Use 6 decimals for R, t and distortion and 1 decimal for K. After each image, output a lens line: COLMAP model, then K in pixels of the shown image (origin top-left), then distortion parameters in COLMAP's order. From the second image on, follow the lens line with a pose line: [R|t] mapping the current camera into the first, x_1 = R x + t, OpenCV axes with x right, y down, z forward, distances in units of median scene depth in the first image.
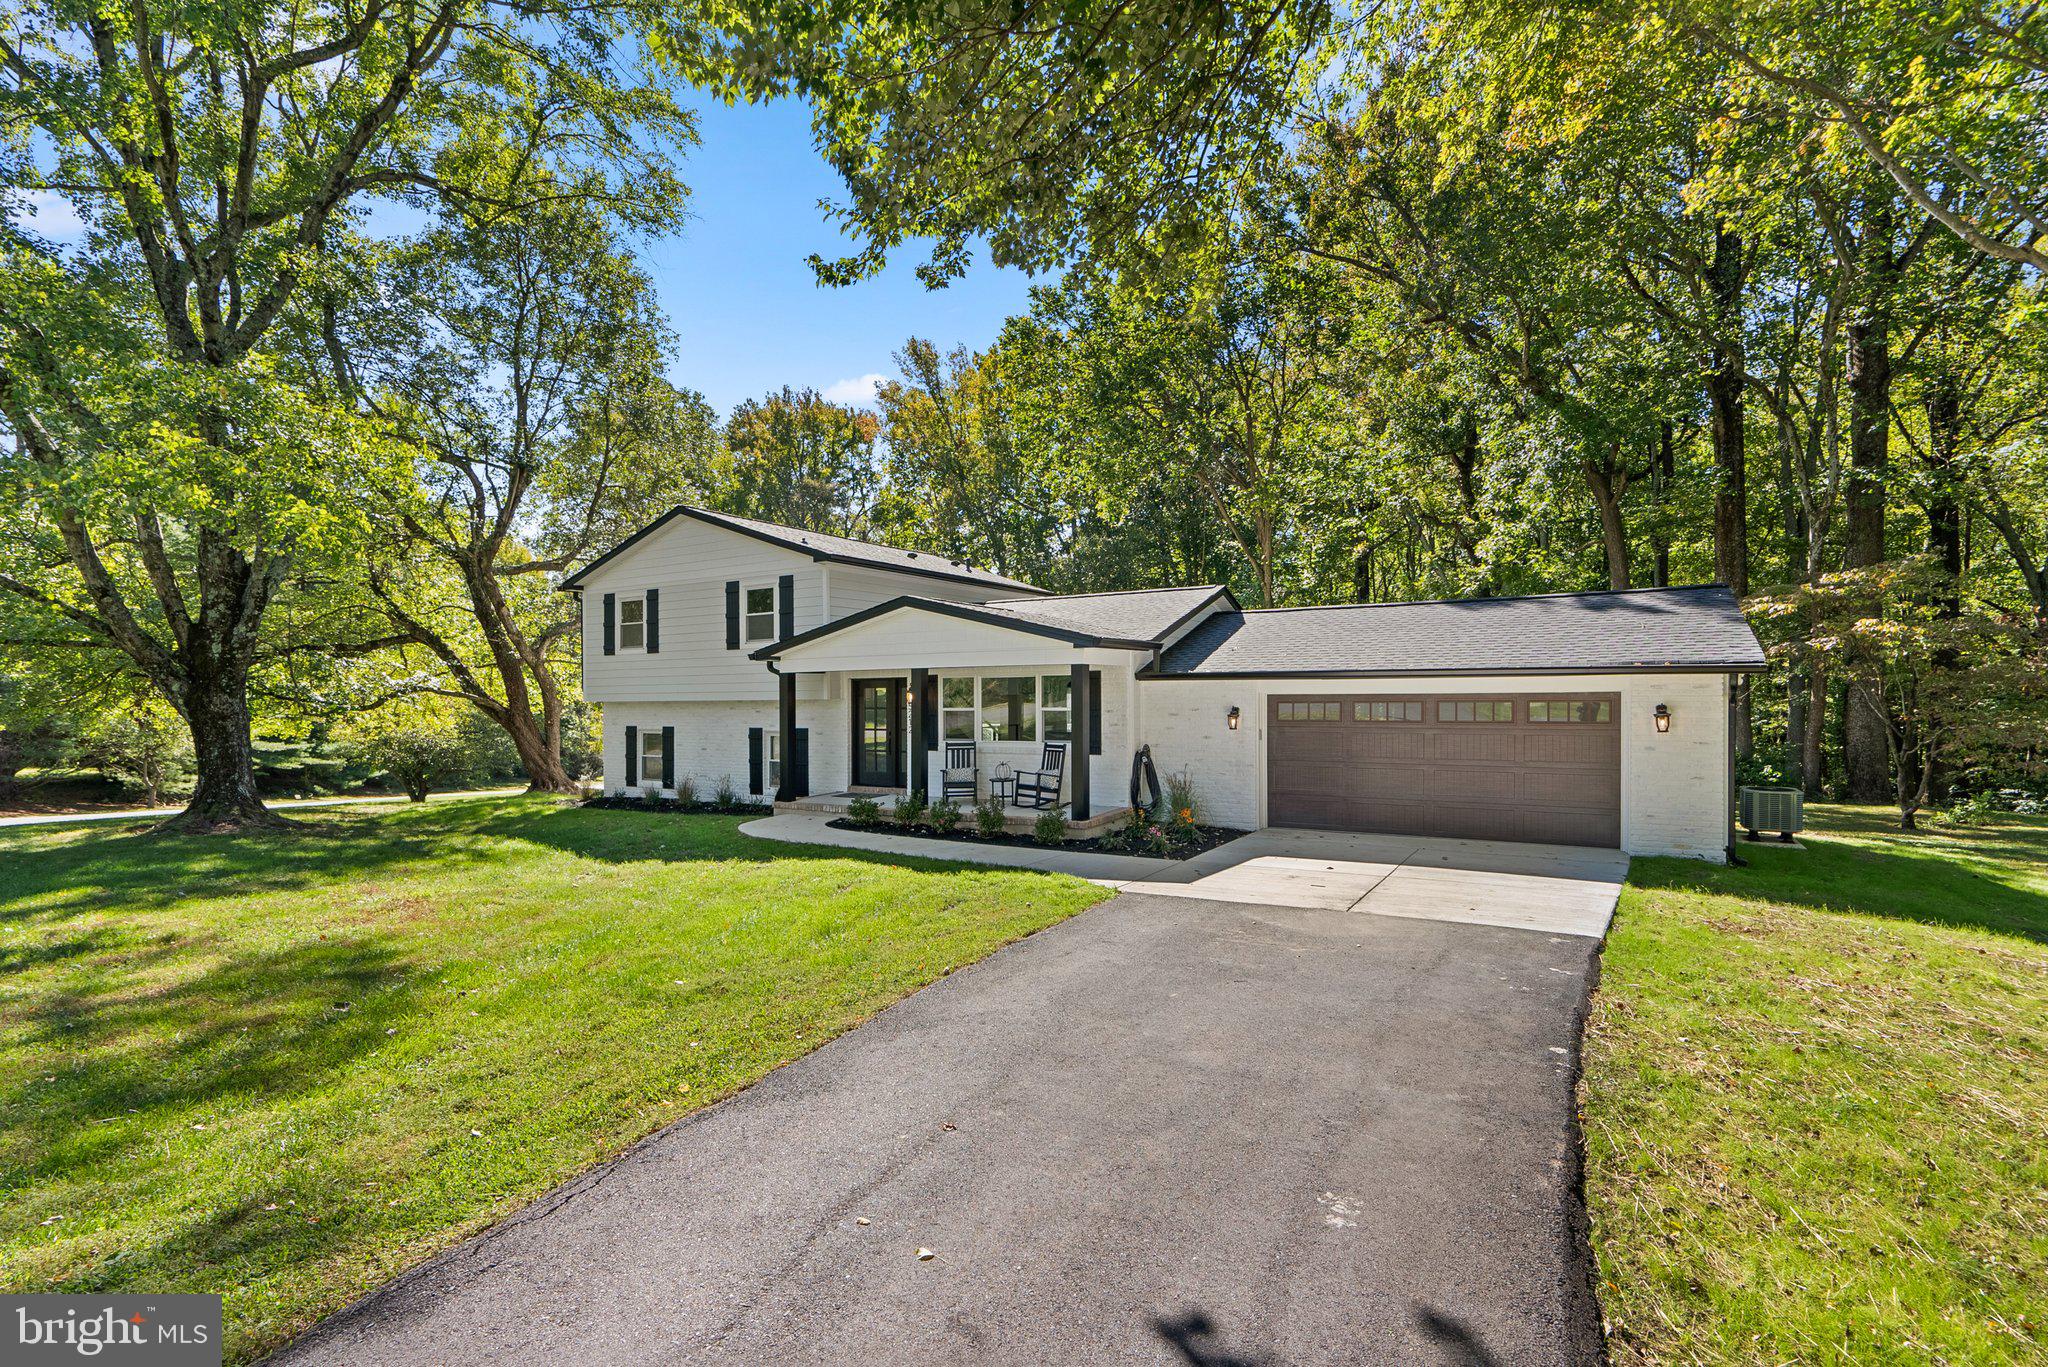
lens RADIAL K [[948.4, 0, 1026.4], [0, 948.4, 704.0], [0, 0, 1]] dist [0.001518, -0.000094]
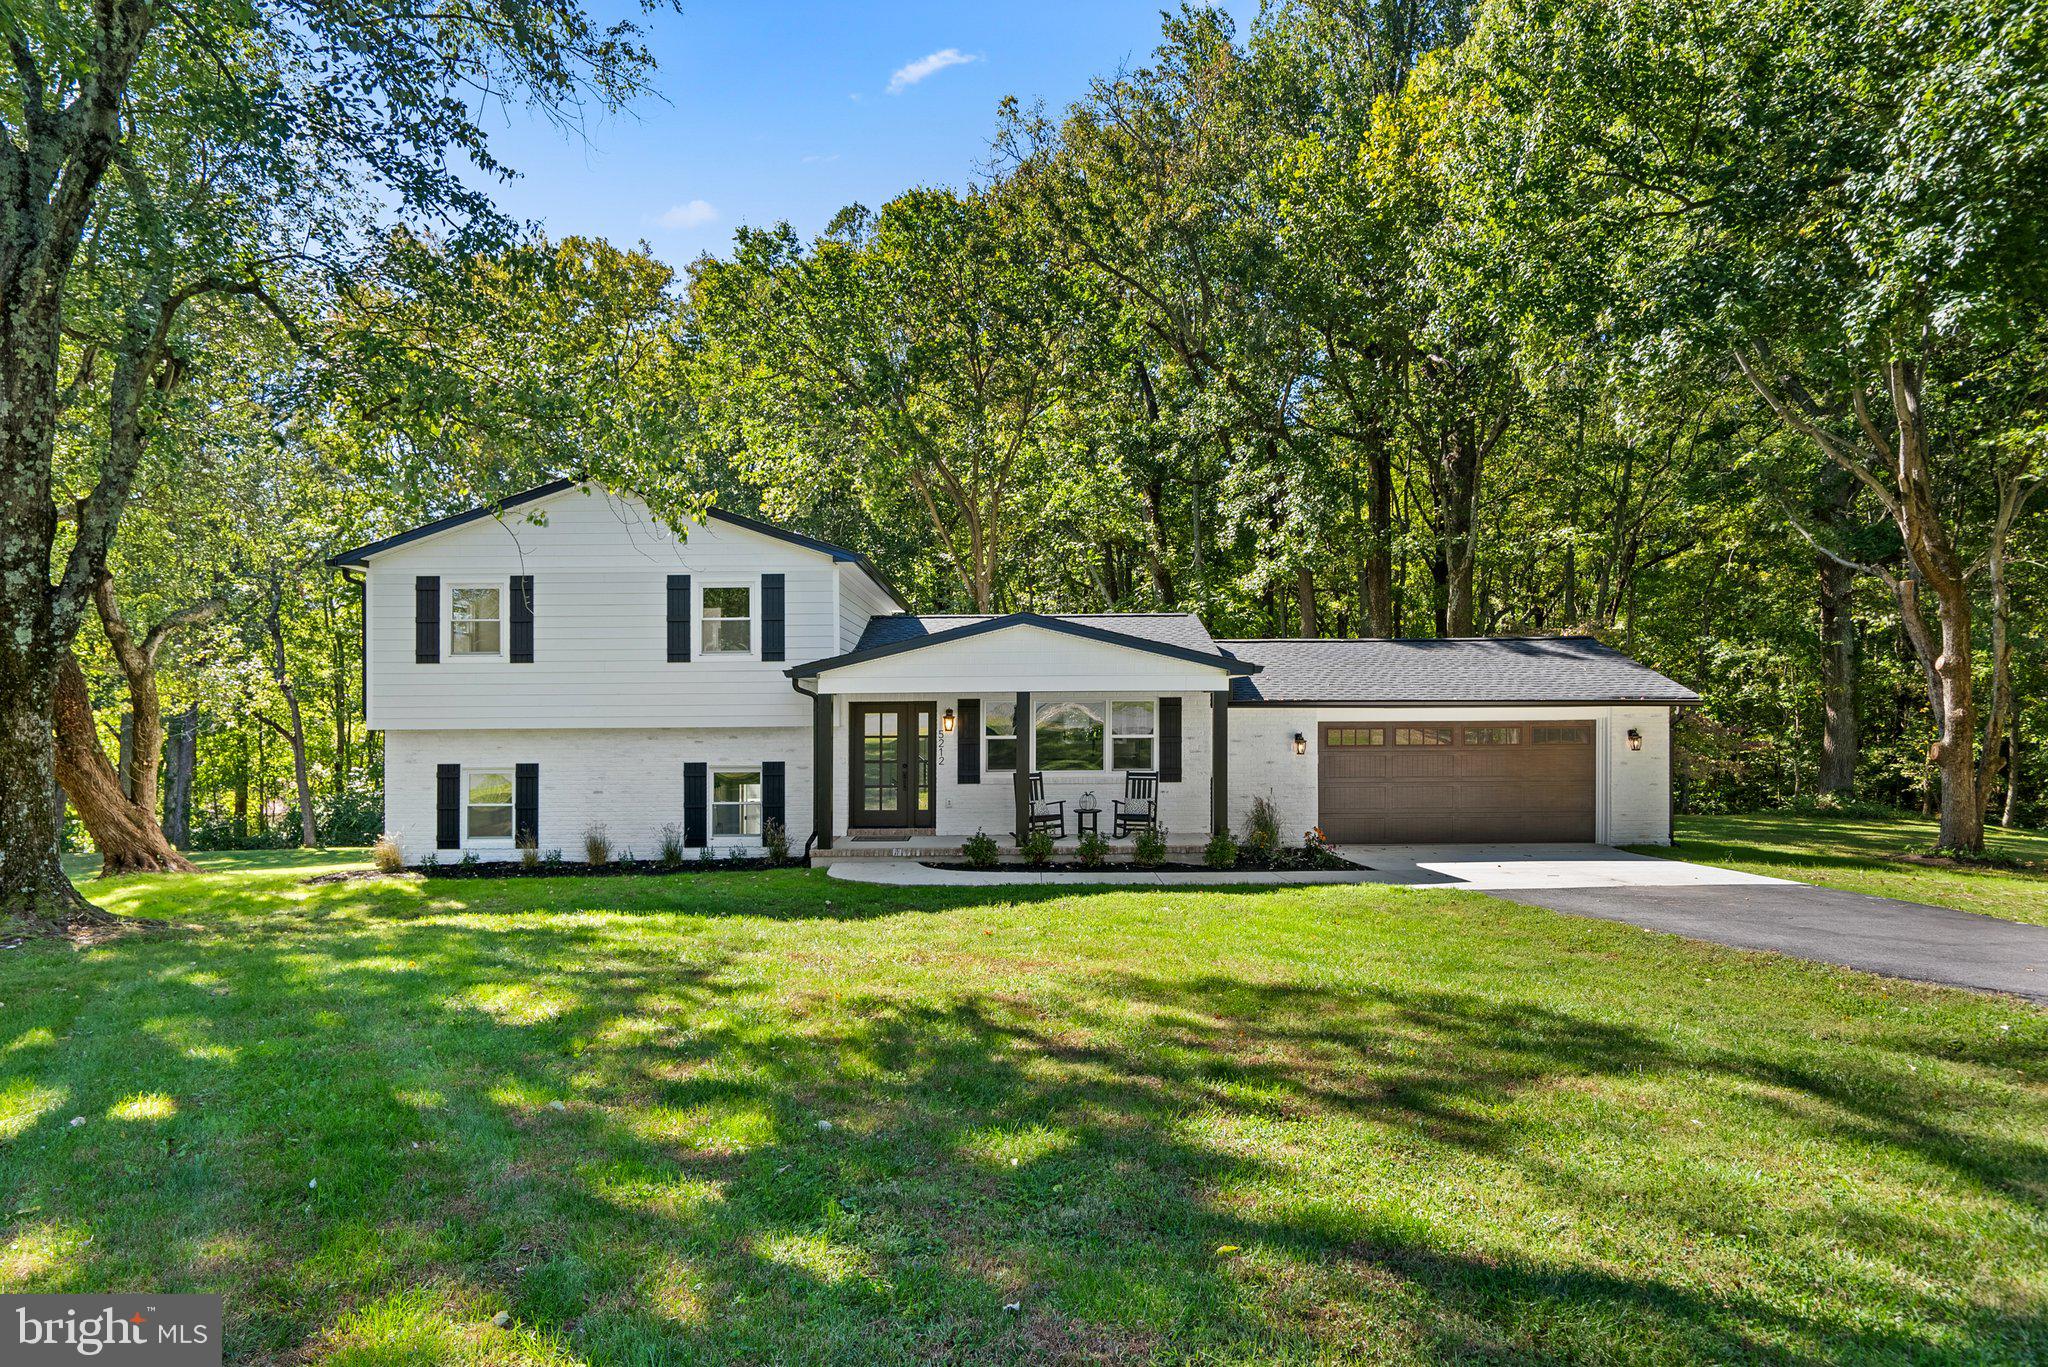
lens RADIAL K [[1161.1, 0, 1077.6], [0, 1161.1, 750.5], [0, 0, 1]] dist [0.004424, -0.000696]
pose [[0.845450, -0.013109, 0.533893, -0.646387], [0.003713, 0.999819, 0.018670, -0.002471], [-0.534041, -0.013802, 0.845346, 0.016965]]
